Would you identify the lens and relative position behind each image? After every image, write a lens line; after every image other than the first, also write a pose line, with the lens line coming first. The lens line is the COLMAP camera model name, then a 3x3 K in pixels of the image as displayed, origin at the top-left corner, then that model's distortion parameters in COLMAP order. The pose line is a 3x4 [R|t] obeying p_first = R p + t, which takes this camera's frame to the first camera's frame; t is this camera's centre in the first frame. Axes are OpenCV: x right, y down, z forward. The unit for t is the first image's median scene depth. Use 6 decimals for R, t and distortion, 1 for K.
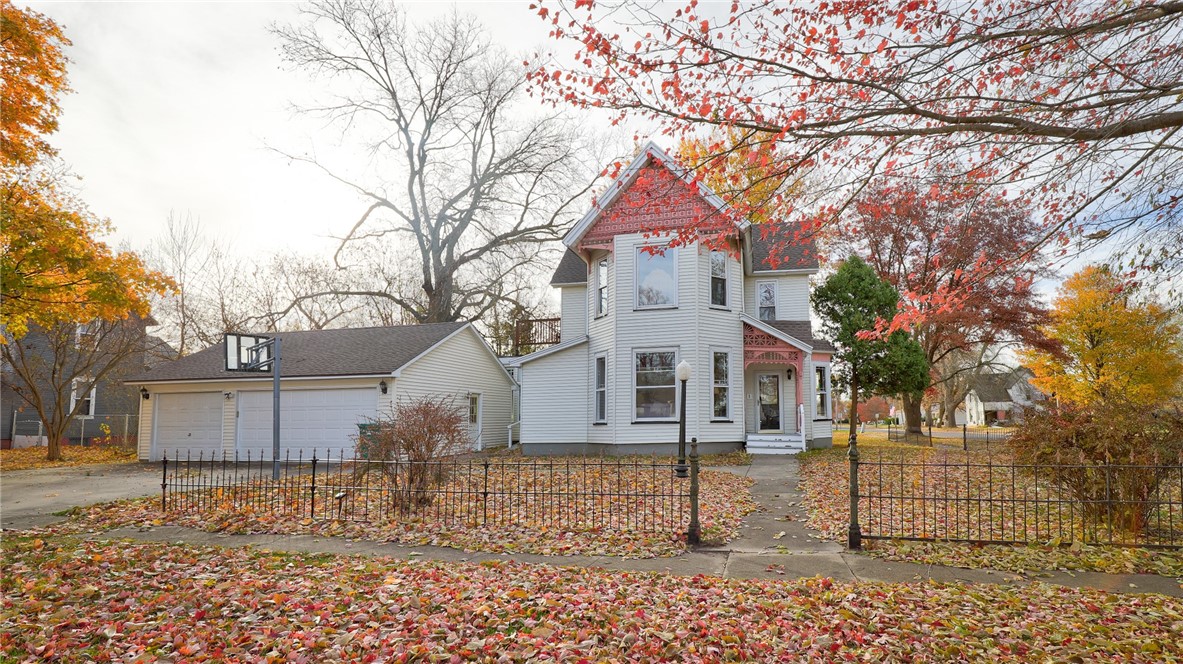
lens RADIAL K [[564.4, 0, 621.5], [0, 564.4, 381.0], [0, 0, 1]] dist [-0.023195, 0.000160]
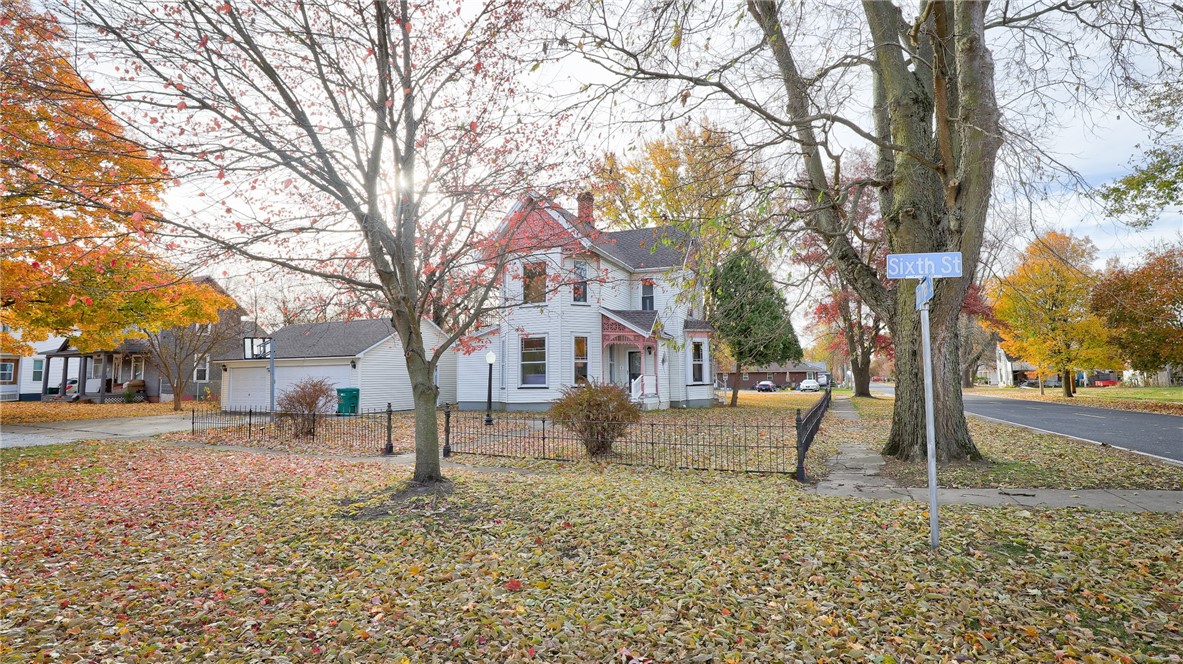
lens RADIAL K [[564.4, 0, 591.8], [0, 564.4, 336.7], [0, 0, 1]] dist [-0.023195, 0.000160]
pose [[0.978741, -0.014309, -0.204598, 0.469099], [0.014184, 0.999897, -0.002078, -0.046247], [0.204607, -0.000868, 0.978844, -0.320599]]
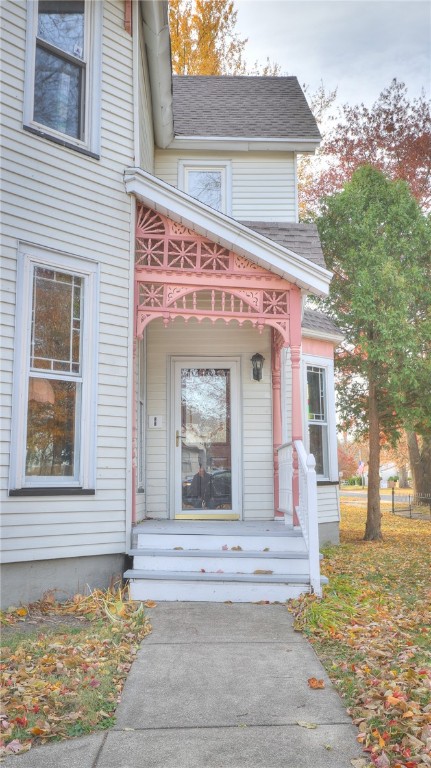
lens RADIAL K [[732.1, 0, 215.3], [0, 732.1, 383.6], [0, 0, 1]] dist [0.004623, 0.000000]
pose [[0.963711, 0.032754, 0.264930, 0.149428], [-0.014645, 0.997436, -0.070045, 0.038242], [-0.266545, 0.063623, 0.961720, 0.570711]]
